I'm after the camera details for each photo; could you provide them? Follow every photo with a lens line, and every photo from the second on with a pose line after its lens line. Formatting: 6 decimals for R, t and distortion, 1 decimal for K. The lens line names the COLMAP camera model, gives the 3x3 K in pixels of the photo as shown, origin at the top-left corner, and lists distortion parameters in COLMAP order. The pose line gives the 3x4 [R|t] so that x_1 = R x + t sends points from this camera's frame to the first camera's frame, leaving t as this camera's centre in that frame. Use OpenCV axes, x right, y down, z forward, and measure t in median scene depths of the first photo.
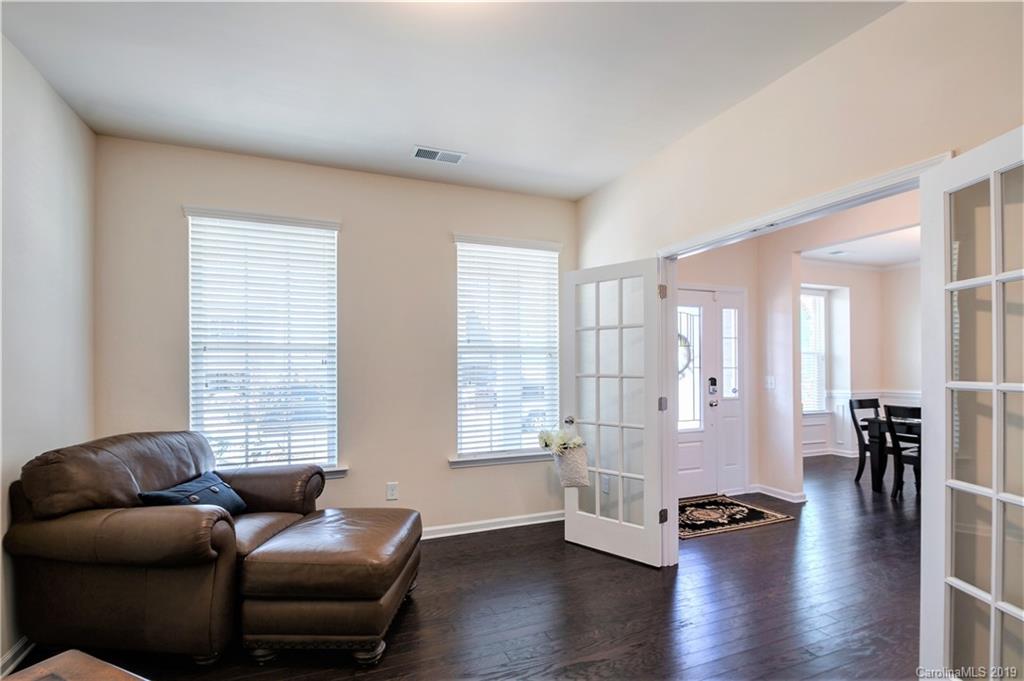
lens RADIAL K [[474.5, 0, 516.3], [0, 474.5, 366.4], [0, 0, 1]] dist [-0.007807, -0.005449]
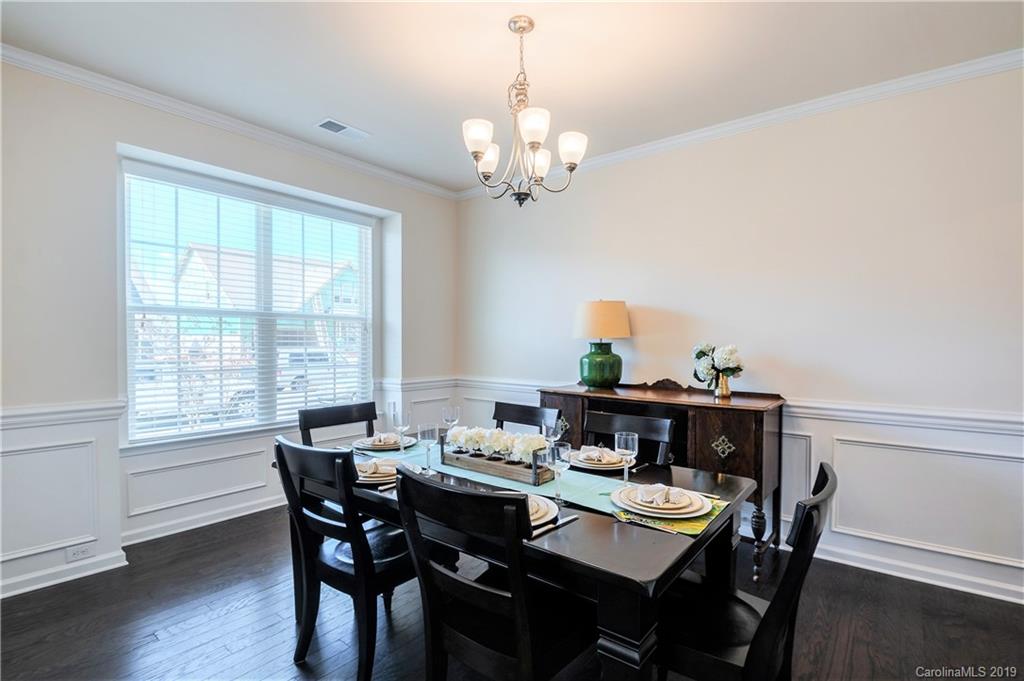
lens RADIAL K [[474.5, 0, 510.2], [0, 474.5, 345.9], [0, 0, 1]] dist [-0.007807, -0.005449]
pose [[0.869595, 0.004896, 0.493741, 0.801338], [-0.011371, 0.999884, 0.010111, -0.001556], [-0.493635, -0.014407, 0.869550, 0.590036]]
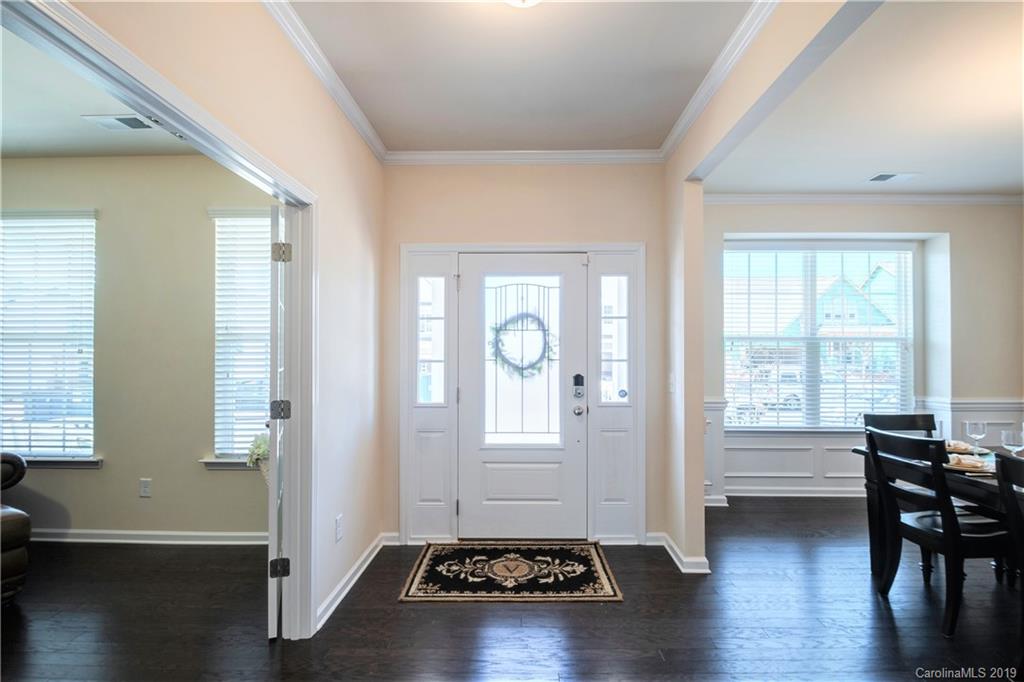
lens RADIAL K [[474.5, 0, 532.3], [0, 474.5, 354.8], [0, 0, 1]] dist [-0.007807, -0.005449]
pose [[0.927745, 0.003495, -0.373198, 0.653782], [-0.004858, 0.999985, -0.002712, -0.002996], [0.373183, 0.004330, 0.927748, 0.337531]]
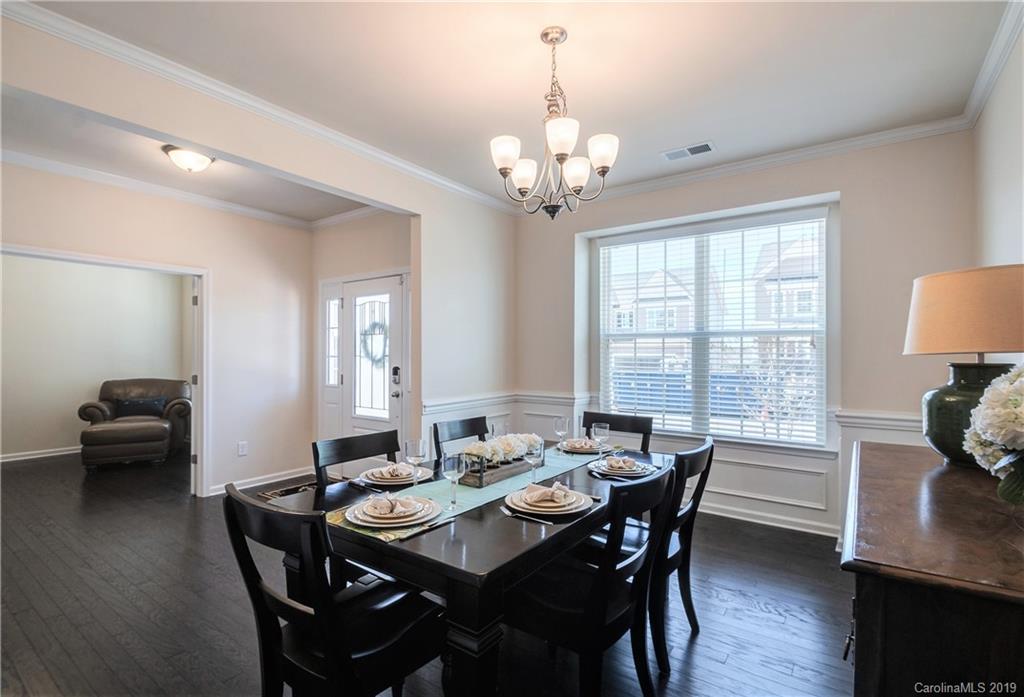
lens RADIAL K [[493.3, 0, 509.7], [0, 493.3, 350.9], [0, 0, 1]] dist [-0.003508, -0.000075]
pose [[0.536670, 0.000758, -0.843792, 1.451232], [-0.005686, 0.999980, -0.002718, -0.006320], [0.843773, 0.006257, 0.536664, 0.705731]]
